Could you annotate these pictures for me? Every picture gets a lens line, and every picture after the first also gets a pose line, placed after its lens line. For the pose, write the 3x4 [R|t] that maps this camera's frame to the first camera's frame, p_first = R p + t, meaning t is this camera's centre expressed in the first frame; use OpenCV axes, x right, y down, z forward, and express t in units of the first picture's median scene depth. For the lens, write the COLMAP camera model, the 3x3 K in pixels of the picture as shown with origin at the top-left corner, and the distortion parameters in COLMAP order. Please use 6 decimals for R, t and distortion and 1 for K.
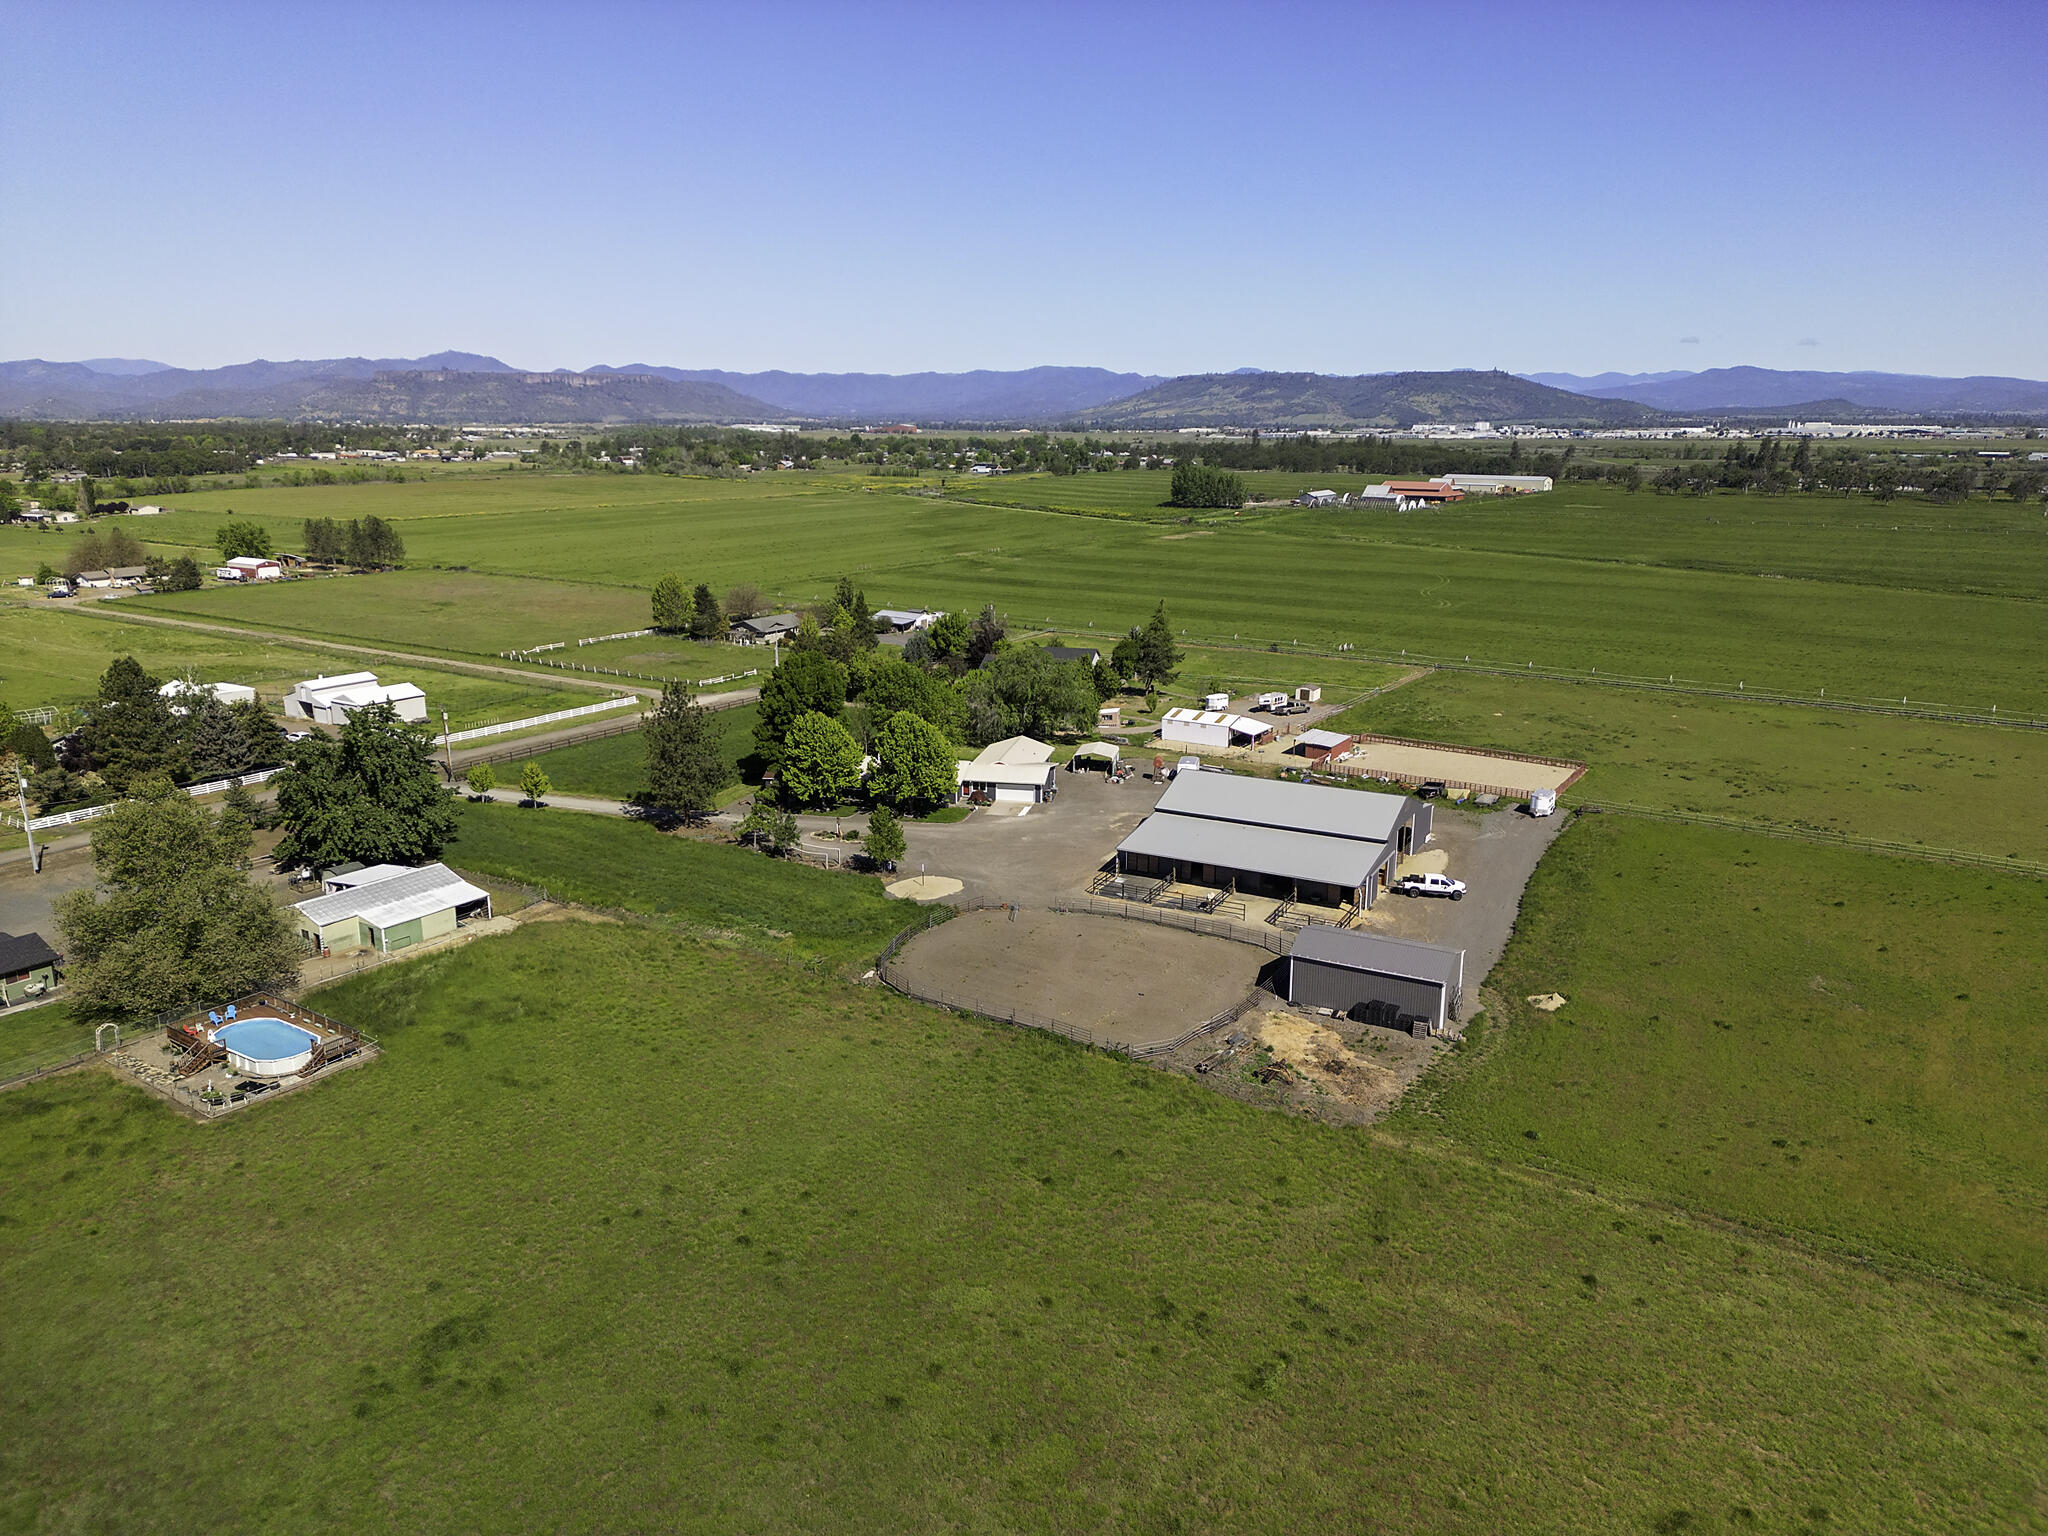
lens RADIAL K [[1420.8, 0, 1016.9], [0, 1420.8, 761.9], [0, 0, 1]] dist [0.087090, -0.088561]
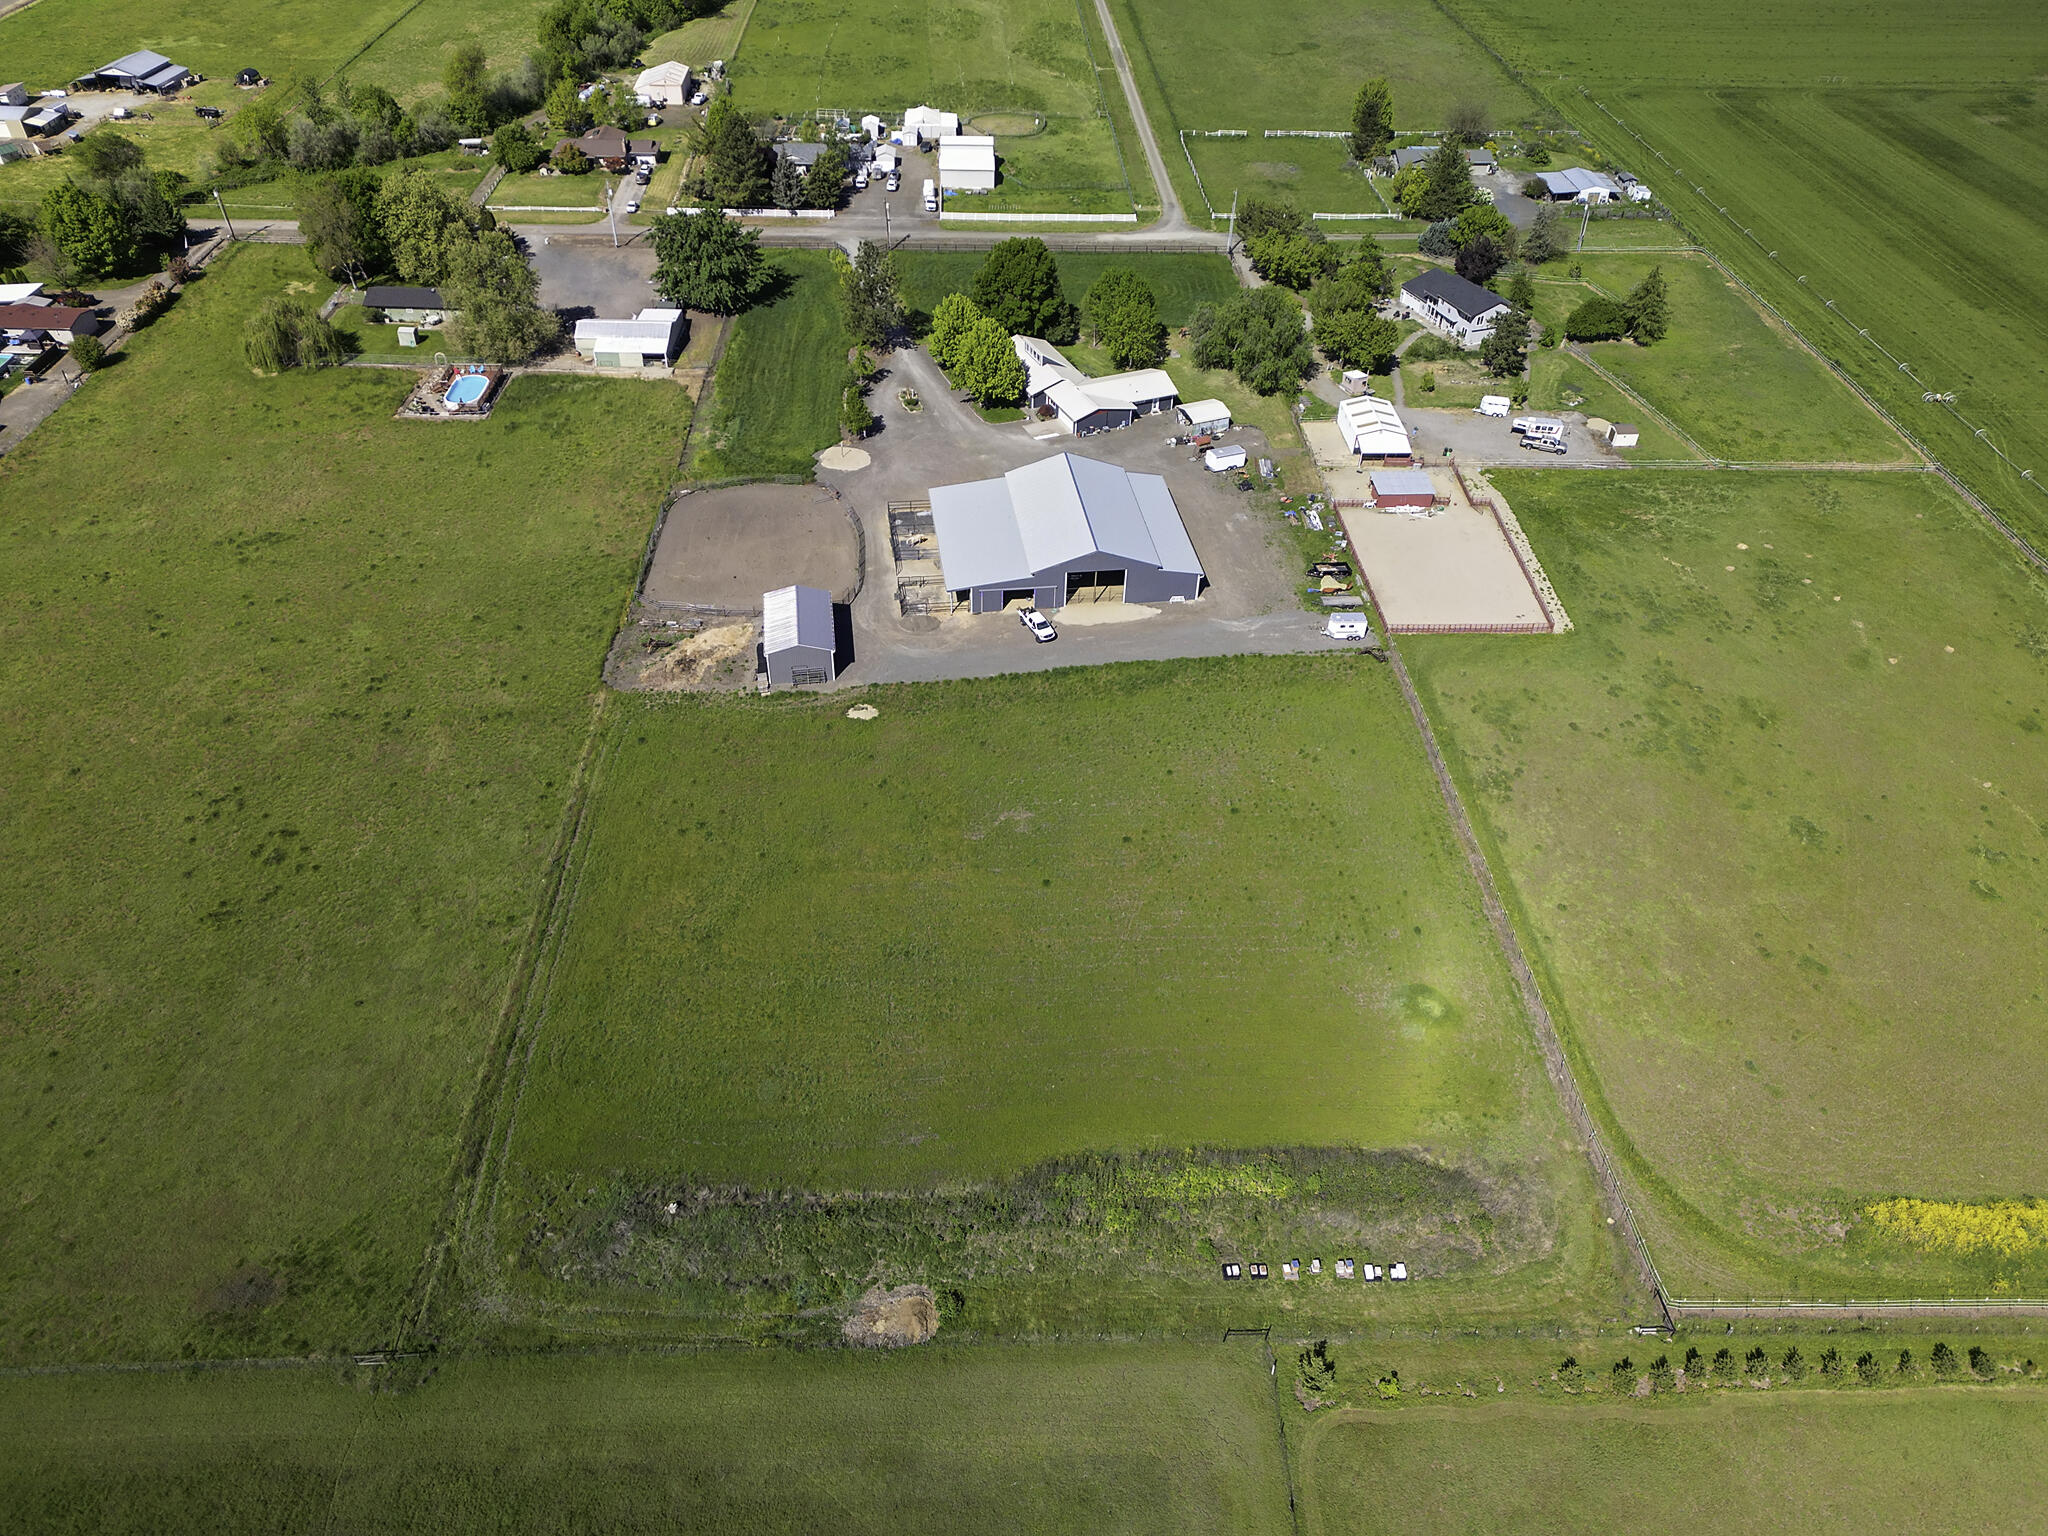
lens RADIAL K [[1420.7, 0, 1019.5], [0, 1420.7, 778.3], [0, 0, 1]] dist [0.065898, -0.056655]
pose [[0.581834, 0.533016, -0.614299, 0.582105], [-0.216229, 0.829504, 0.514944, -0.223836], [0.784037, -0.166783, 0.597888, 0.136106]]
